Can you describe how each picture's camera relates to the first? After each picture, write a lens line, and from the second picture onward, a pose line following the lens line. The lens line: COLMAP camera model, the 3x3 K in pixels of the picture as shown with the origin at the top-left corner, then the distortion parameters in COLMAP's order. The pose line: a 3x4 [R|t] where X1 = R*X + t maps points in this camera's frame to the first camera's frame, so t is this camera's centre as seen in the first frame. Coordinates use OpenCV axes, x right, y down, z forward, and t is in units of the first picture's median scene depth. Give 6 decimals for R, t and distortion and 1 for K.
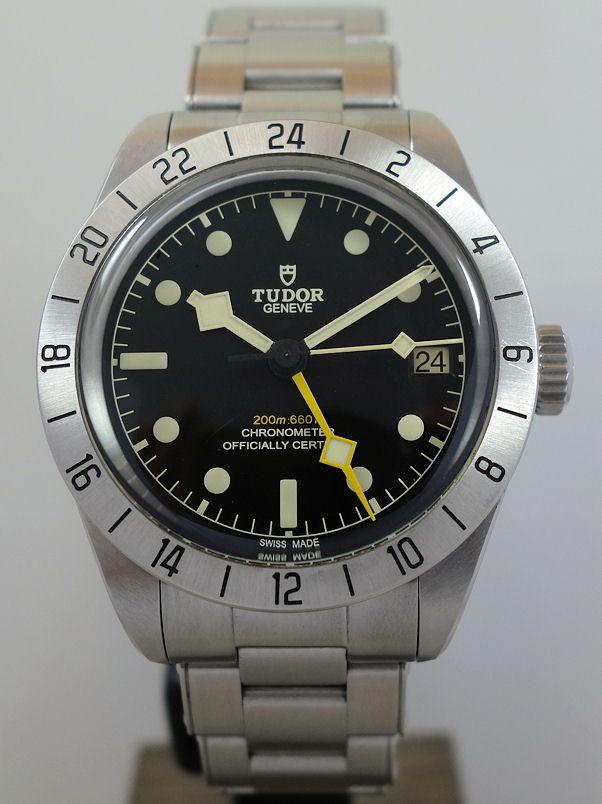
lens RADIAL K [[726.3, 0, 312.8], [0, 726.3, 420.9], [0, 0, 1]] dist [0.068539, 0.000000]
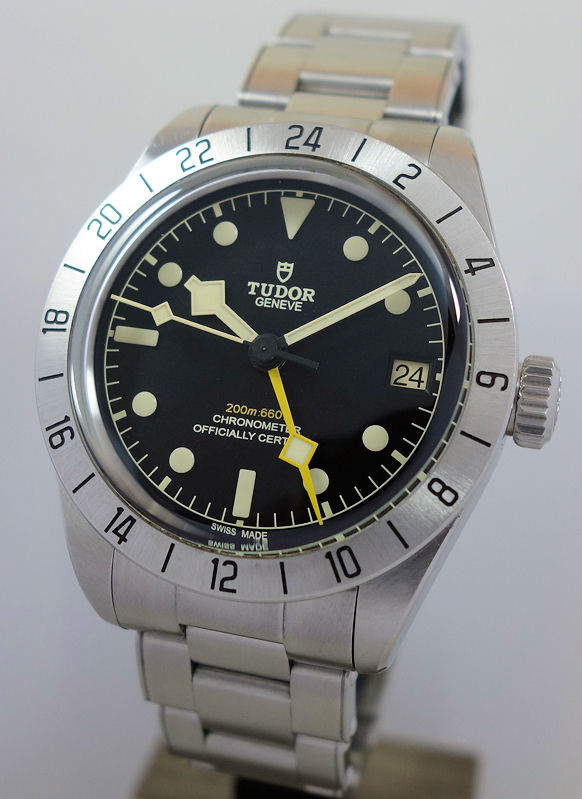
lens RADIAL K [[706.7, 0, 374.5], [0, 706.7, 411.0], [0, 0, 1]] dist [0.049648, 0.038181]
pose [[0.979424, 0.148434, -0.136736, 0.258518], [-0.150133, 0.988664, -0.002141, -0.025183], [0.134868, 0.022625, 0.990605, 0.038513]]
